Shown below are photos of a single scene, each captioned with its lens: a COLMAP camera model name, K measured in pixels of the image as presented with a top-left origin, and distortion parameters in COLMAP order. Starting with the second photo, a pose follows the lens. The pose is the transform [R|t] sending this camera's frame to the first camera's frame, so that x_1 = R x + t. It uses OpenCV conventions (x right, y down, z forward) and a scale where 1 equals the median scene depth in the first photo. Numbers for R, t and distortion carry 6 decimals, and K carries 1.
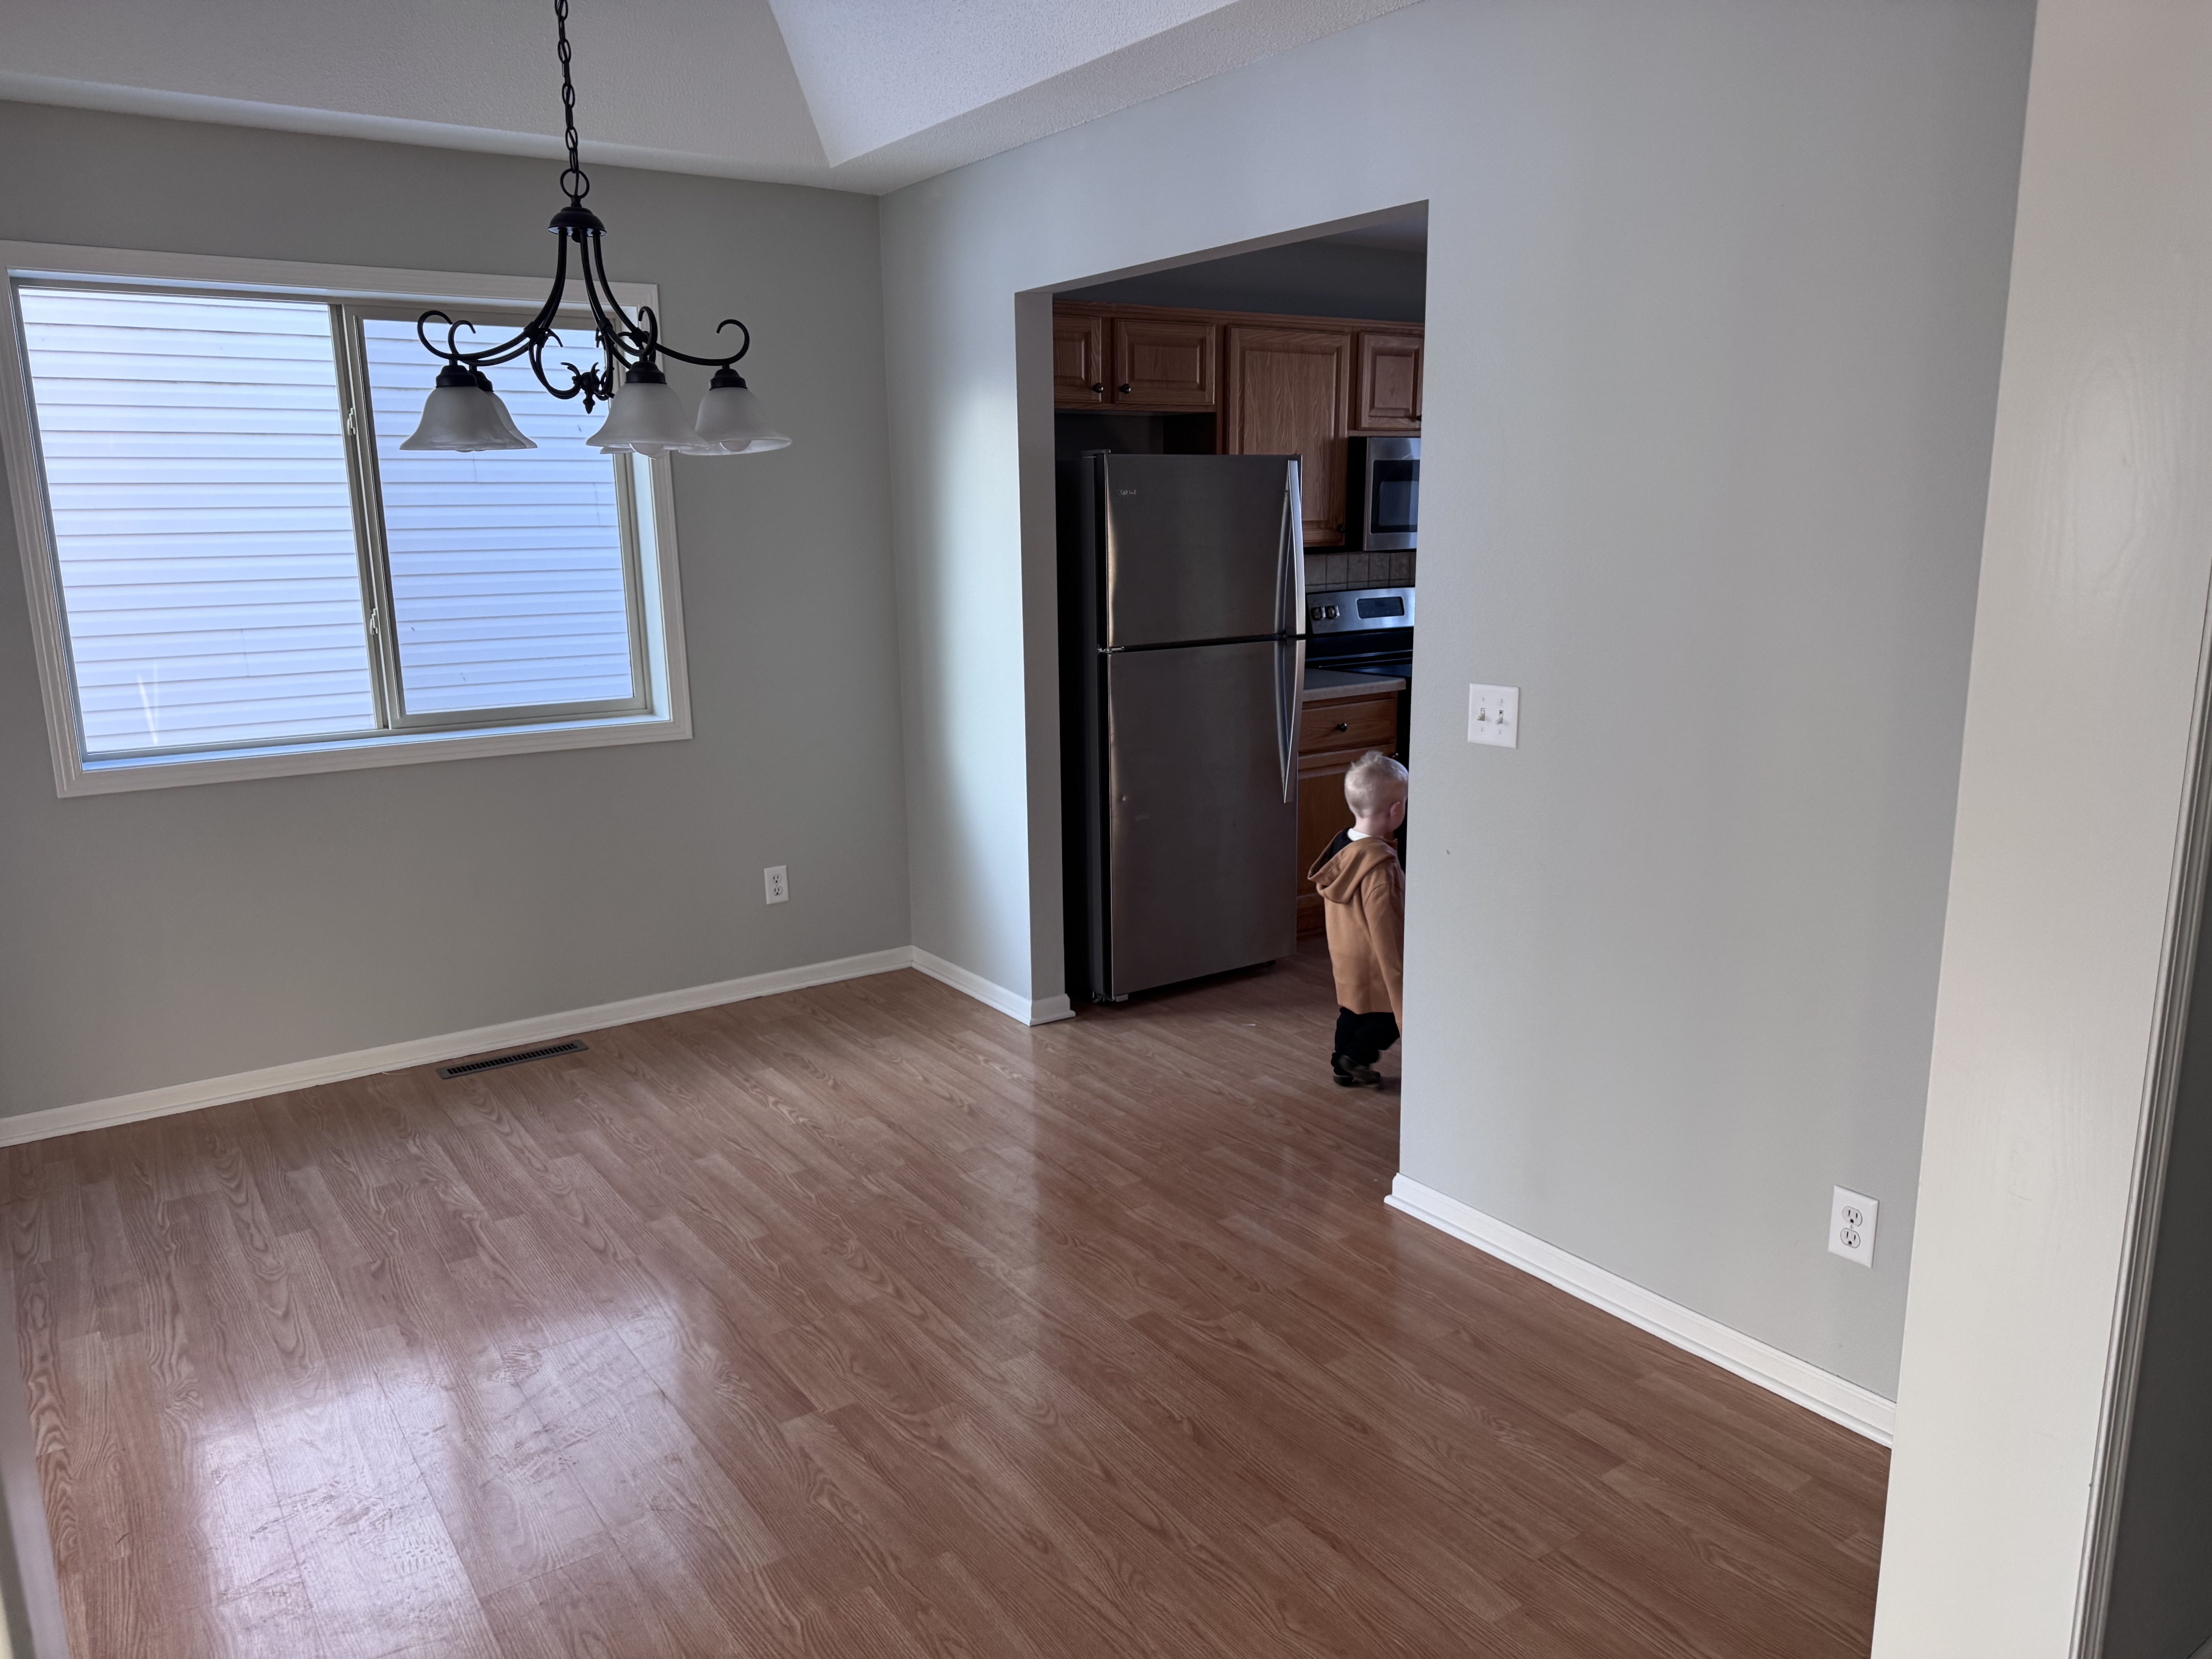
lens RADIAL K [[1564.2, 0, 1095.6], [0, 1564.2, 842.5], [0, 0, 1]] dist [0.066731, -0.073592]
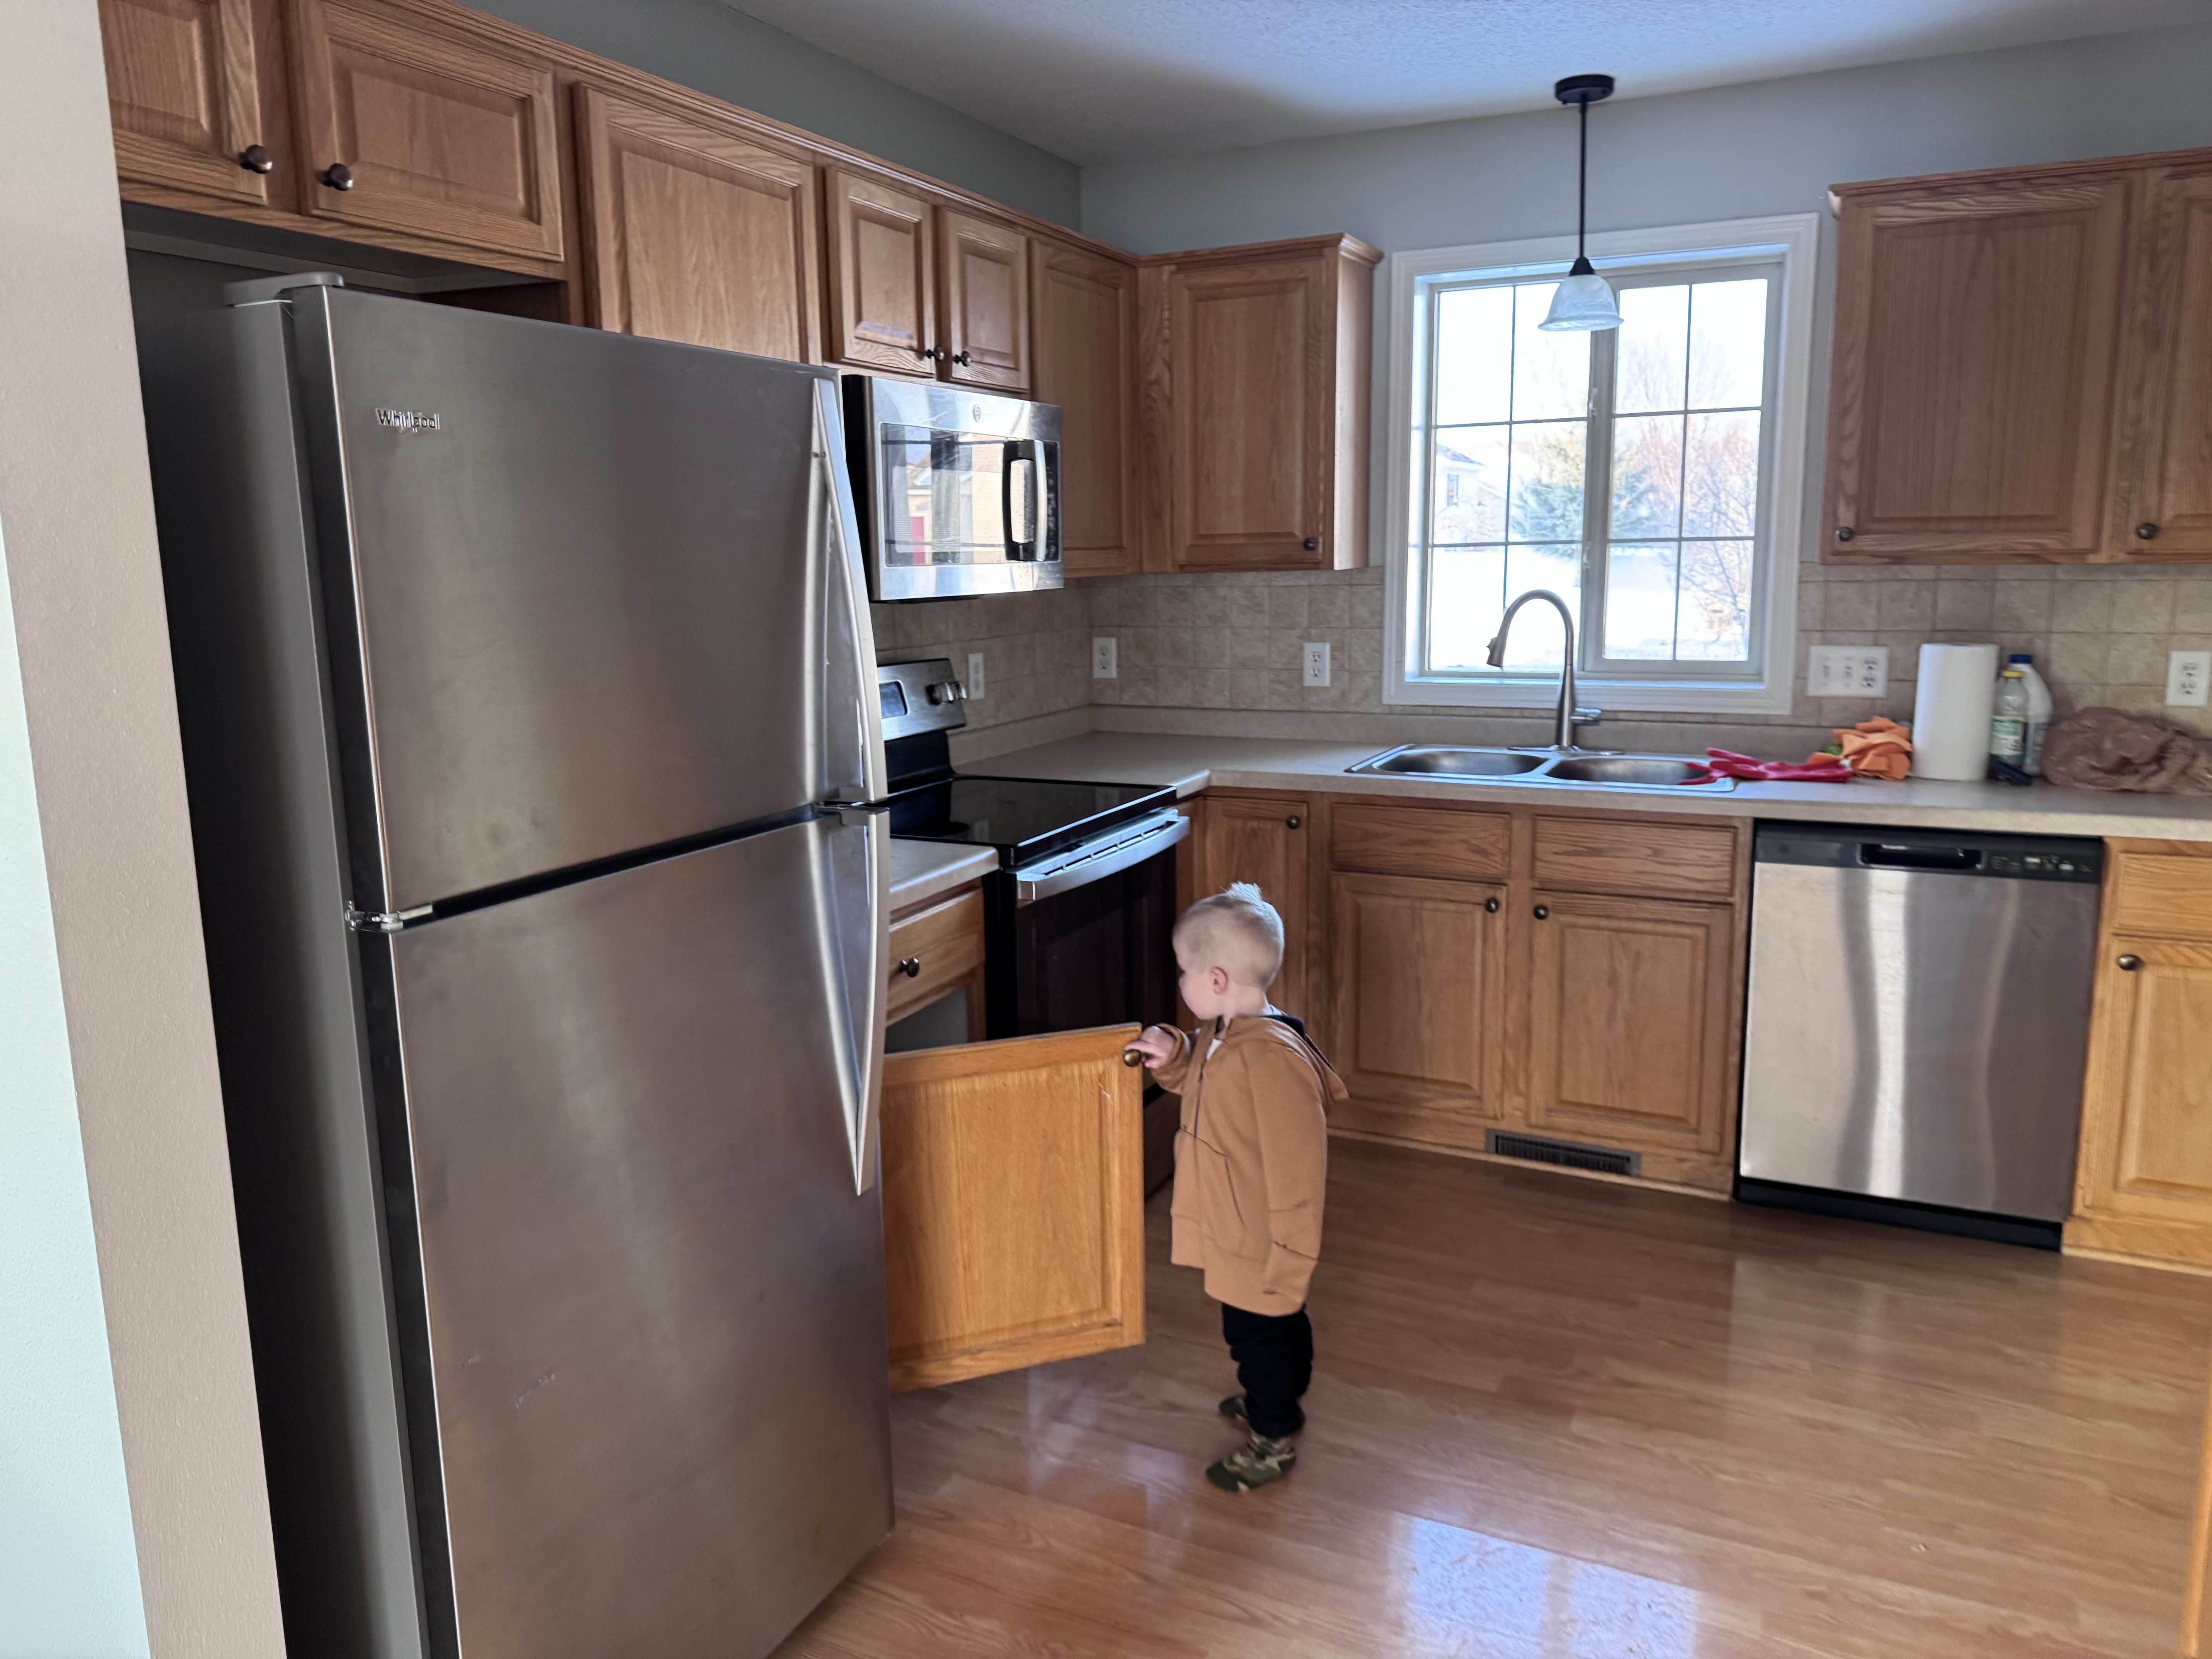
lens RADIAL K [[1564.2, 0, 1091.1], [0, 1564.2, 809.6], [0, 0, 1]] dist [0.066731, -0.073592]
pose [[0.874644, -0.083075, 0.477594, -0.022998], [0.108612, 0.993743, -0.026050, -0.151736], [-0.472442, 0.074656, 0.878194, 0.818913]]
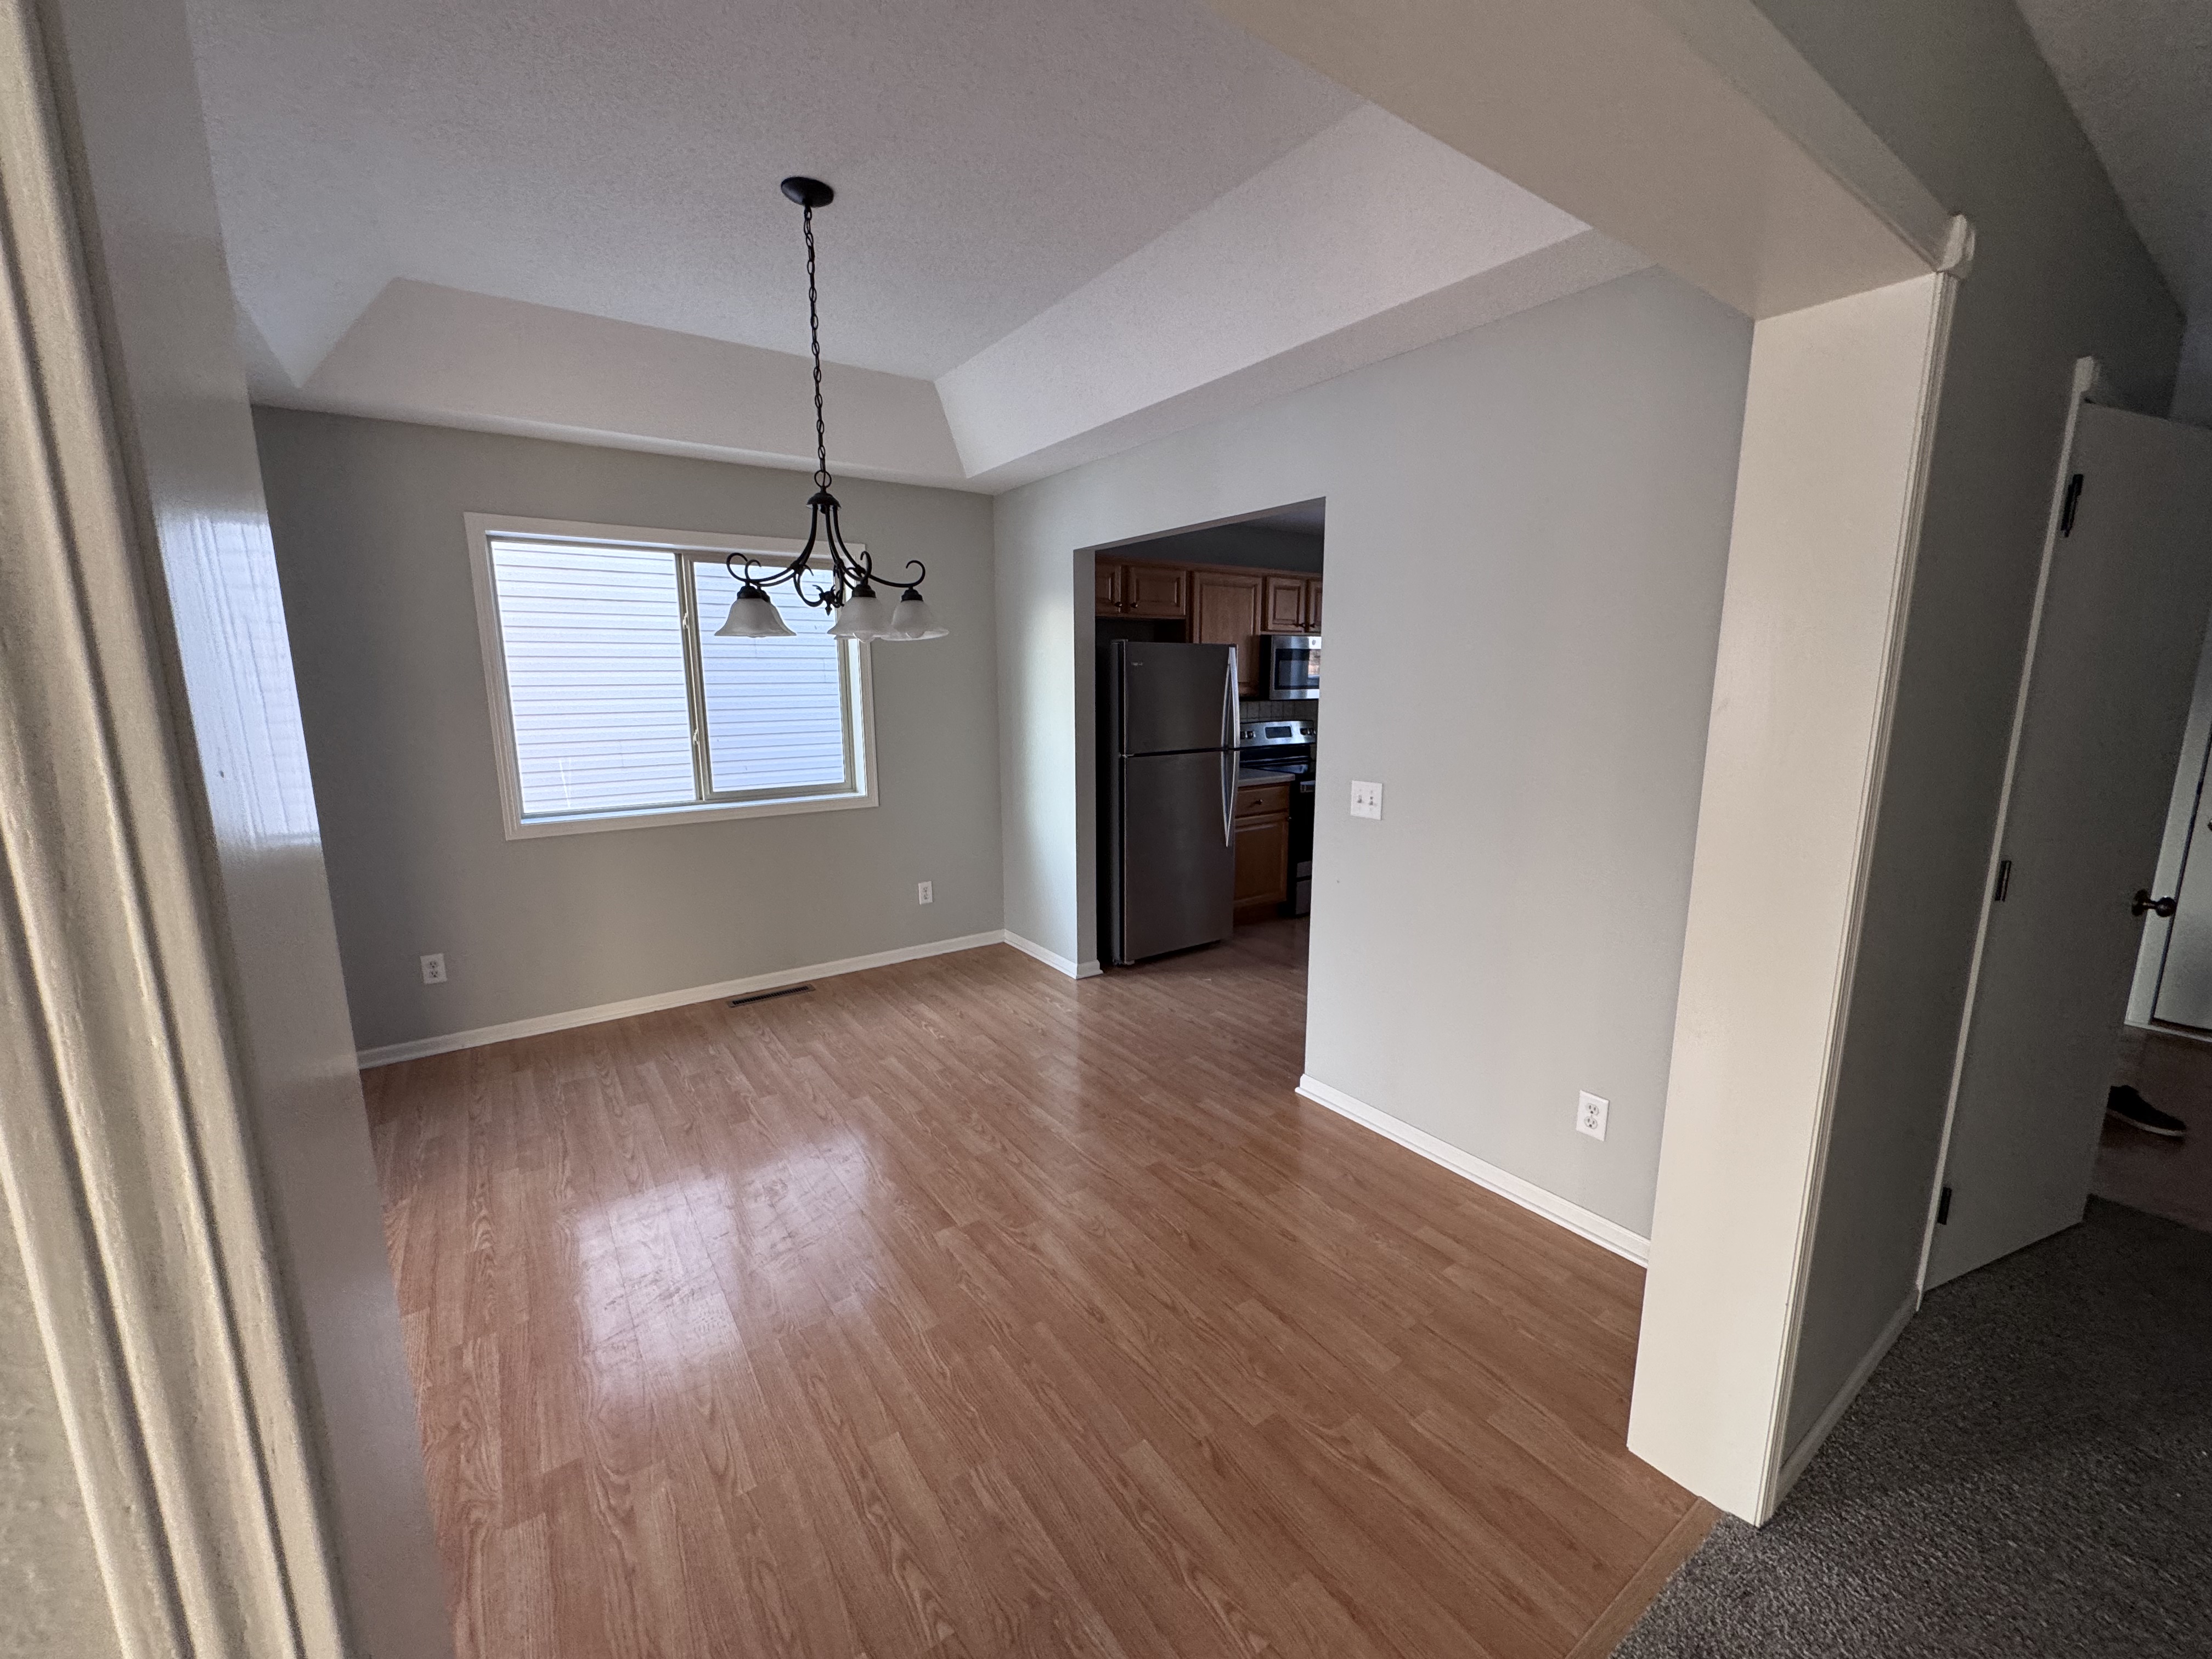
lens RADIAL K [[884.2, 0, 1104.7], [0, 884.2, 831.4], [0, 0, 1]] dist [0.002103, 0.001700]
pose [[0.999929, 0.008779, 0.008062, -0.026281], [-0.008500, 0.999385, -0.034016, -0.011476], [-0.008356, 0.033945, 0.999389, 0.056769]]
